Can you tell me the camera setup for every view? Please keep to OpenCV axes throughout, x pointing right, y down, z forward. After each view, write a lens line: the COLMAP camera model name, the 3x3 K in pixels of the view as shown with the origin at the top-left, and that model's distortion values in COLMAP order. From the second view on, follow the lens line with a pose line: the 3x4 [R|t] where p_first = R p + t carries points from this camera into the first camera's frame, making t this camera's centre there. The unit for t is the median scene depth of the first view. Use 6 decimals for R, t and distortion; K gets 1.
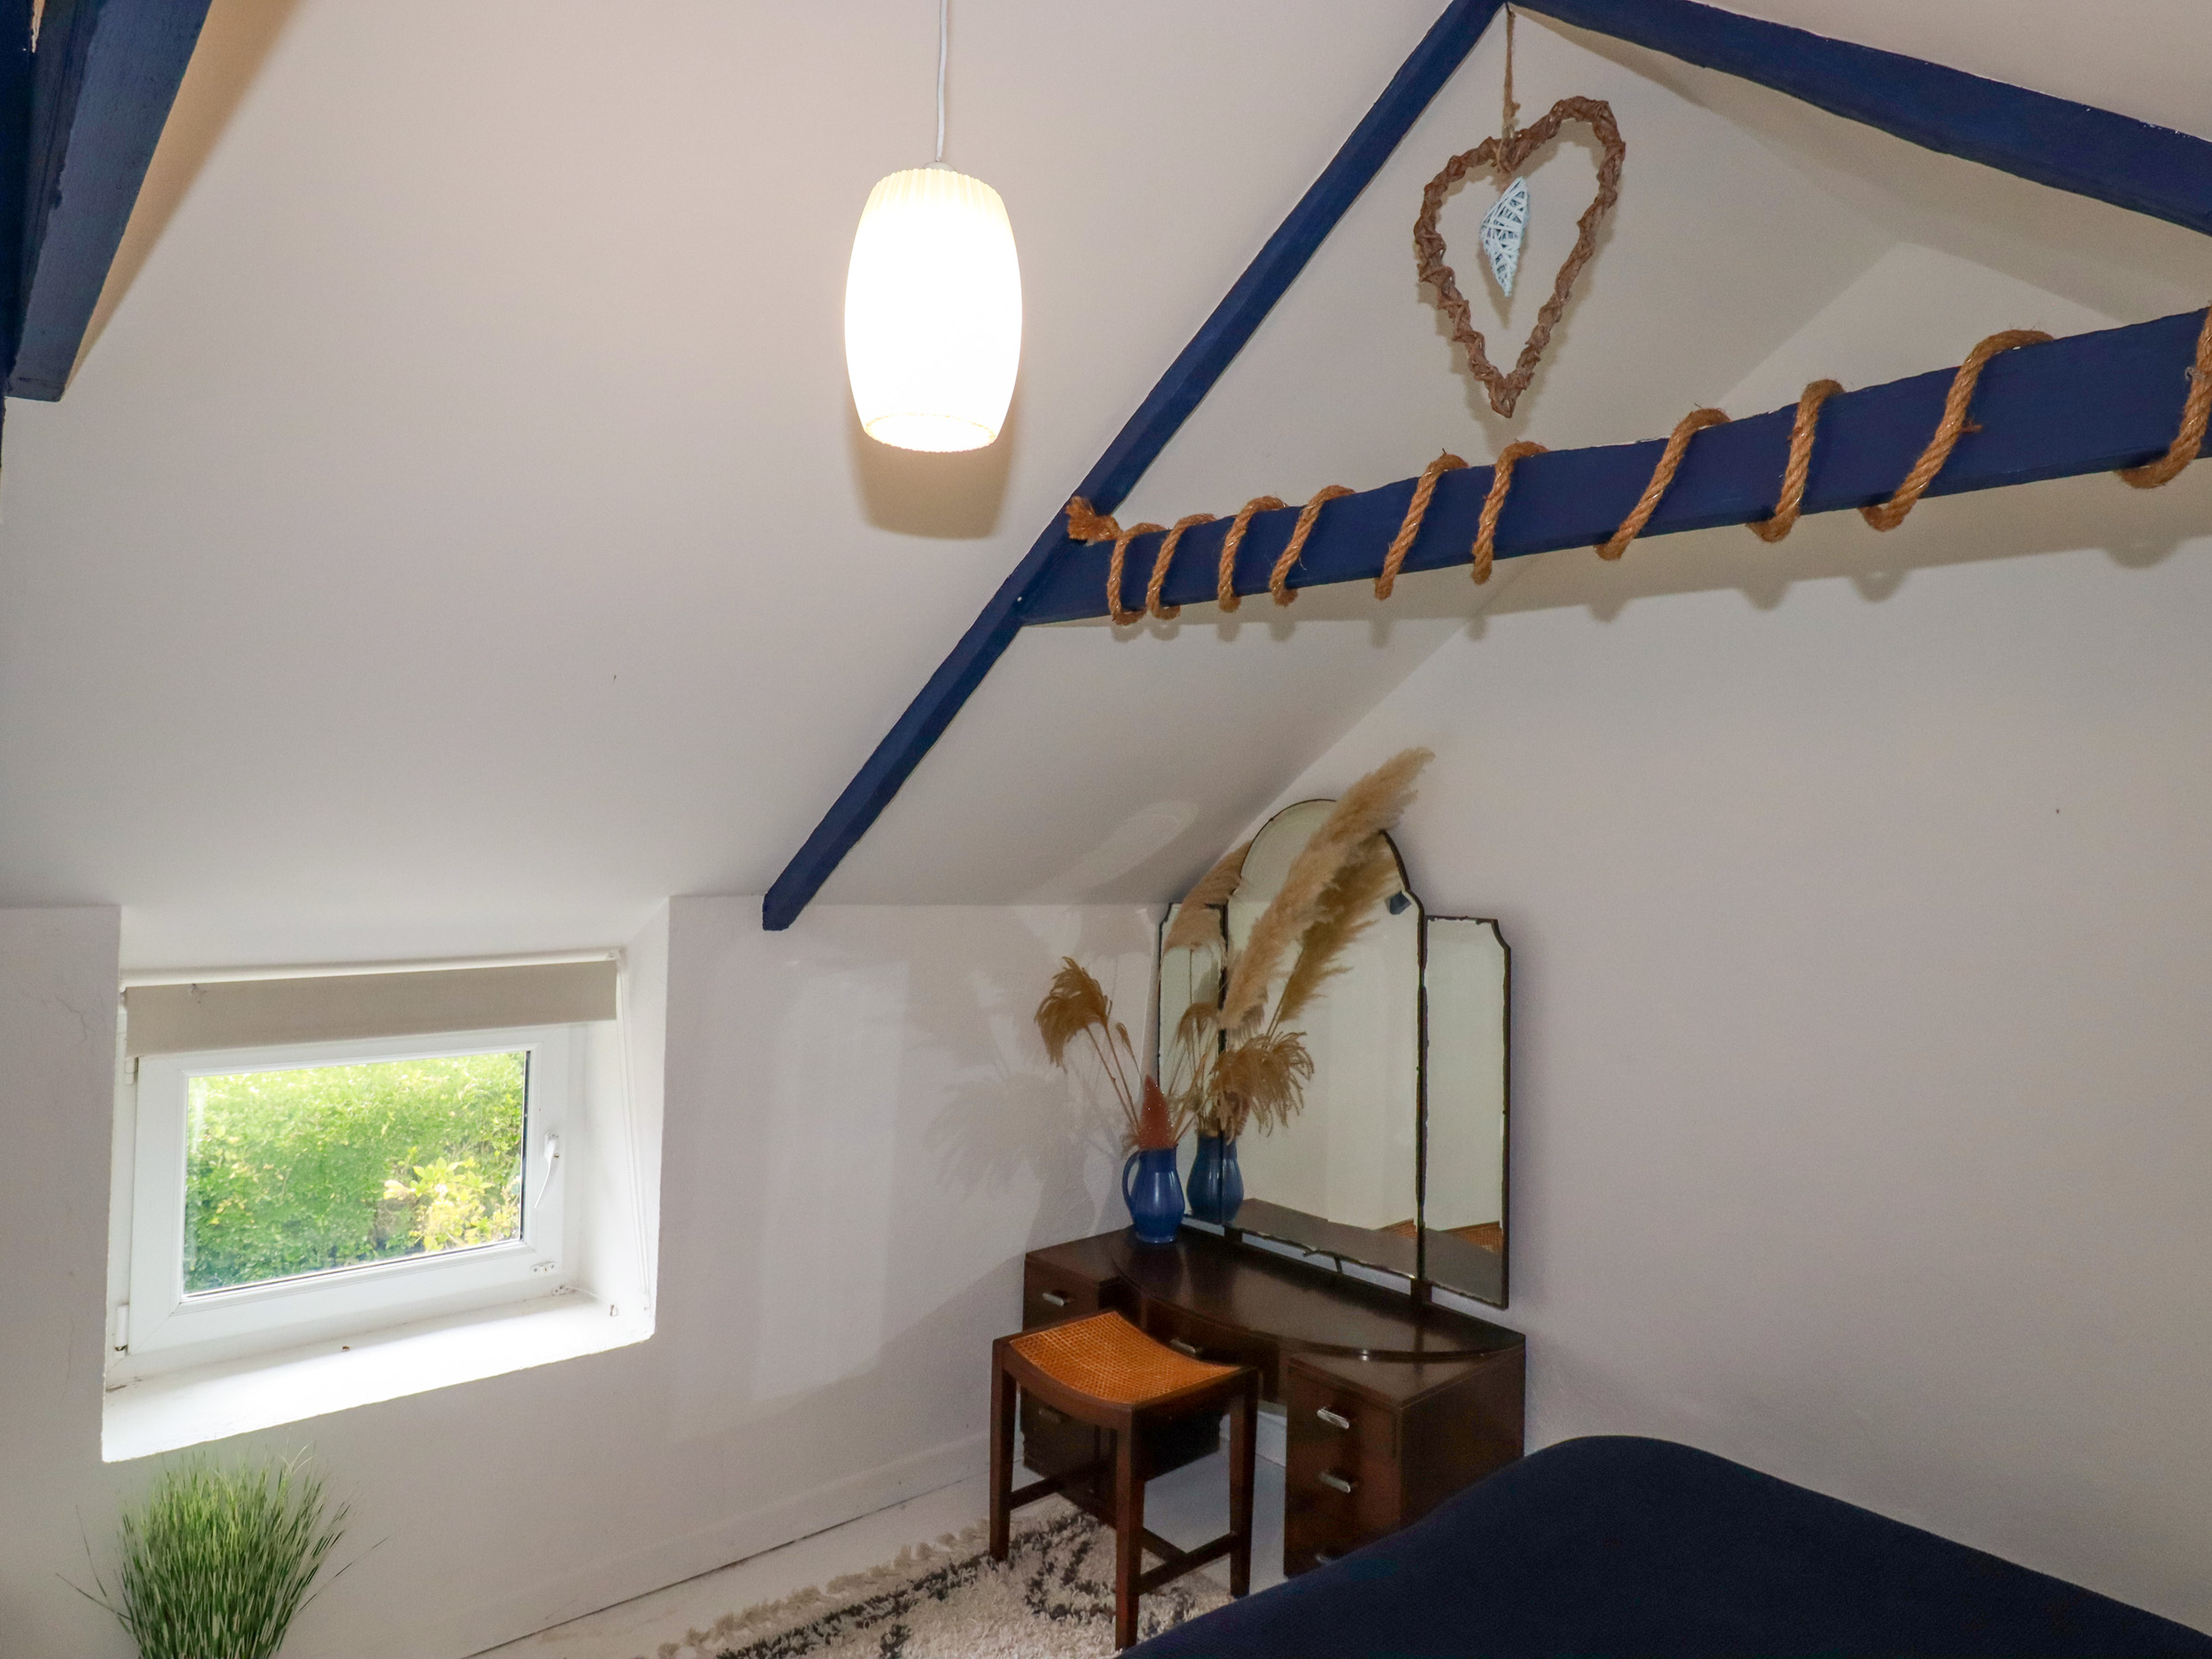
lens RADIAL K [[1318.0, 0, 1106.1], [0, 1318.0, 820.6], [0, 0, 1]] dist [-0.006877, -0.000722]
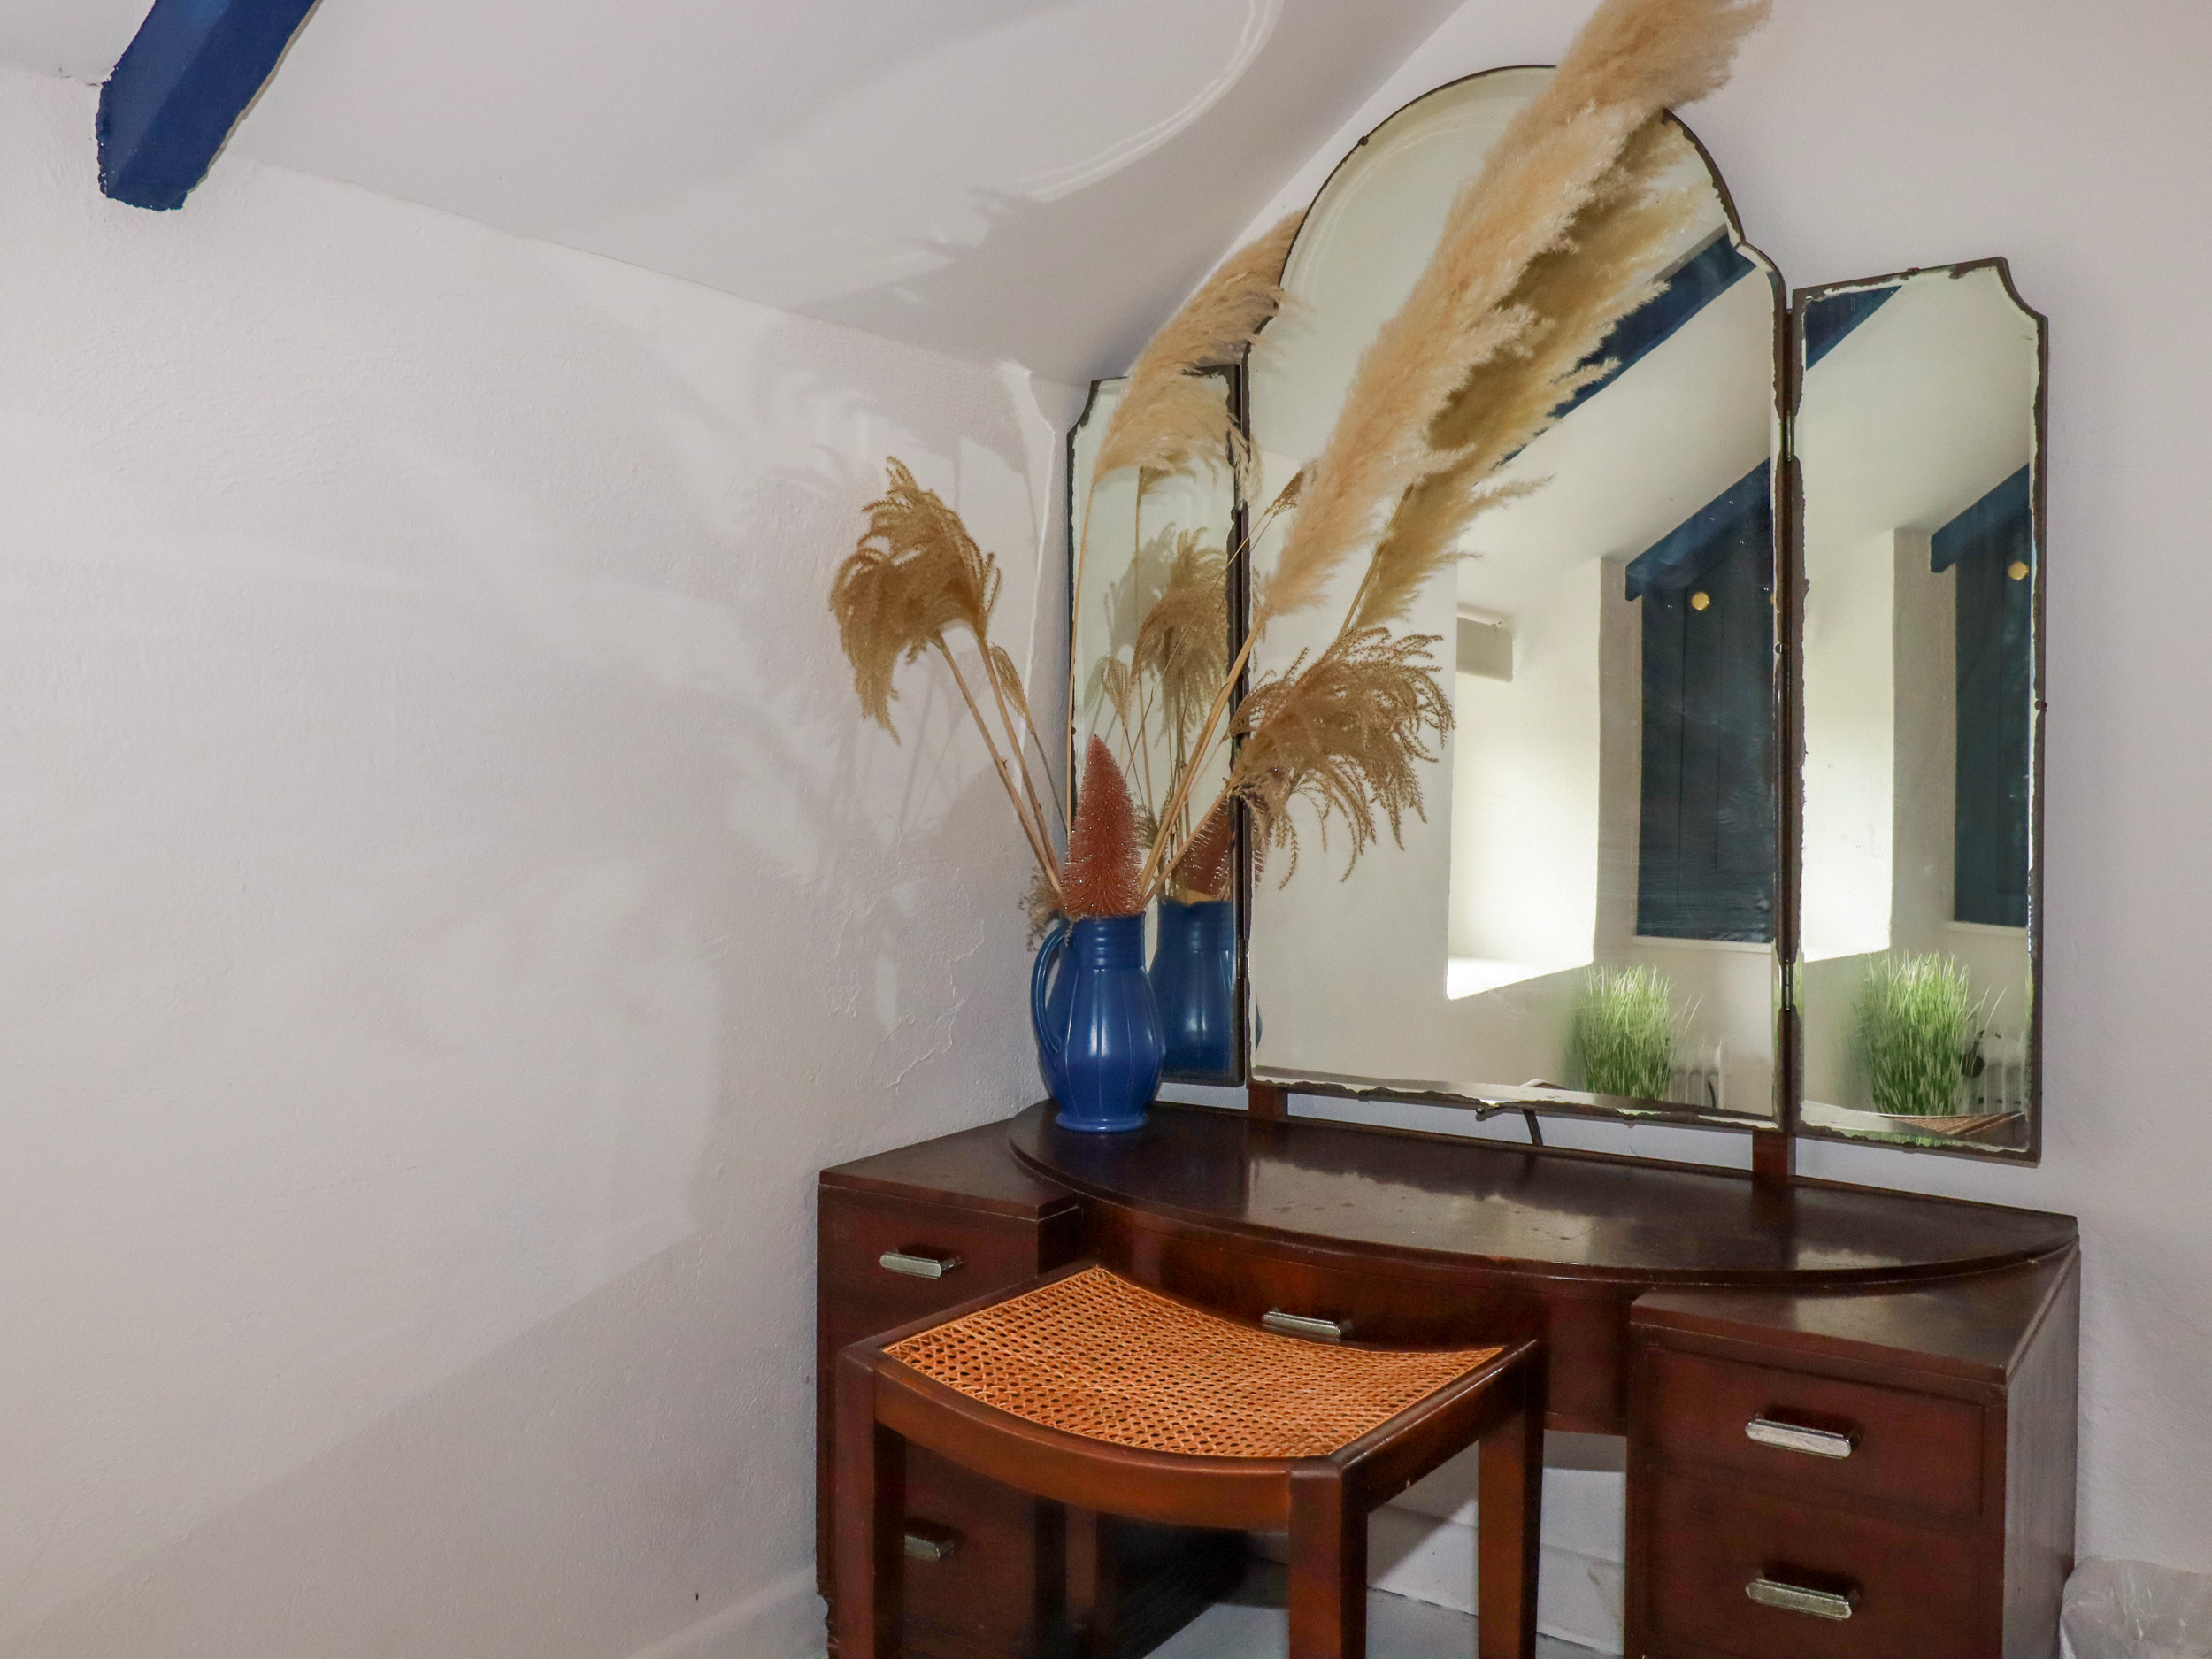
lens RADIAL K [[1952.3, 0, 1108.5], [0, 1952.3, 818.3], [0, 0, 1]] dist [0.016787, 0.000069]
pose [[0.968368, -0.031680, 0.247506, -0.121201], [0.014797, 0.997453, 0.069778, 0.174462], [-0.249086, -0.063908, 0.966370, 0.384902]]
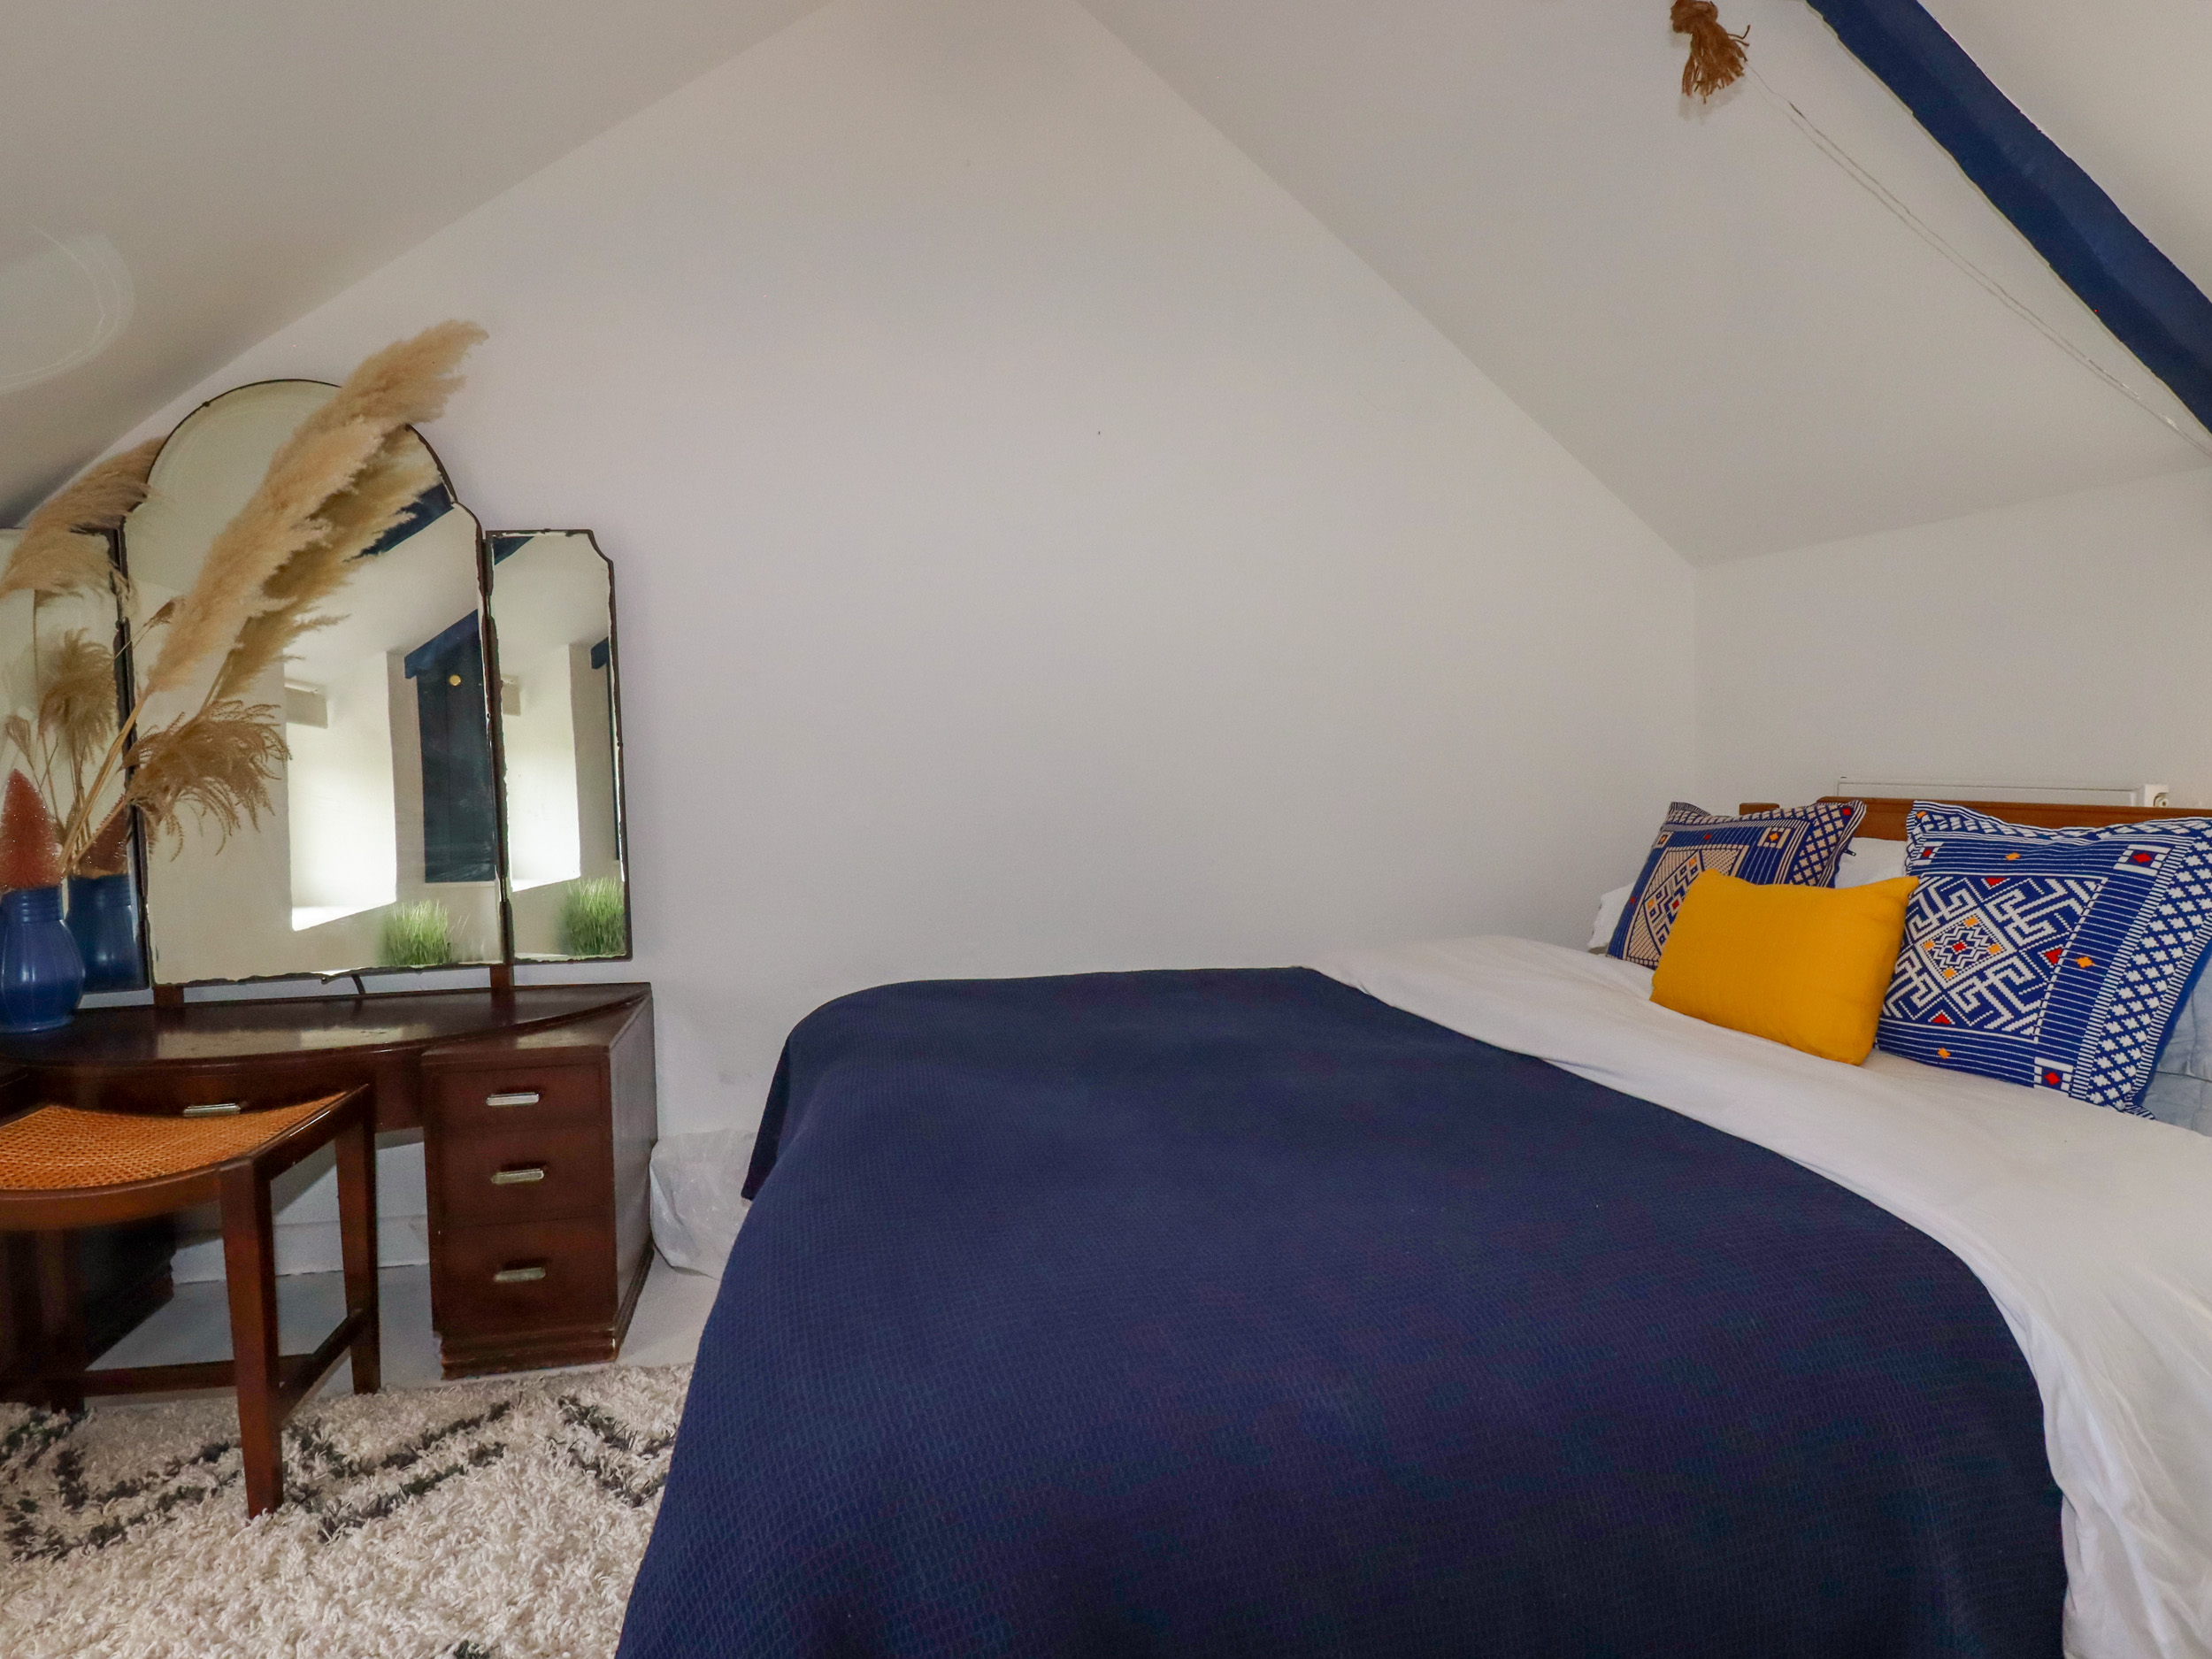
lens RADIAL K [[1187.3, 0, 1112.2], [0, 1187.3, 811.3], [0, 0, 1]] dist [-0.005967, -0.010934]
pose [[0.505250, -0.074965, 0.859711, -0.189239], [0.007659, 0.996570, 0.082398, 0.169362], [-0.862939, -0.035047, 0.504091, 0.249391]]
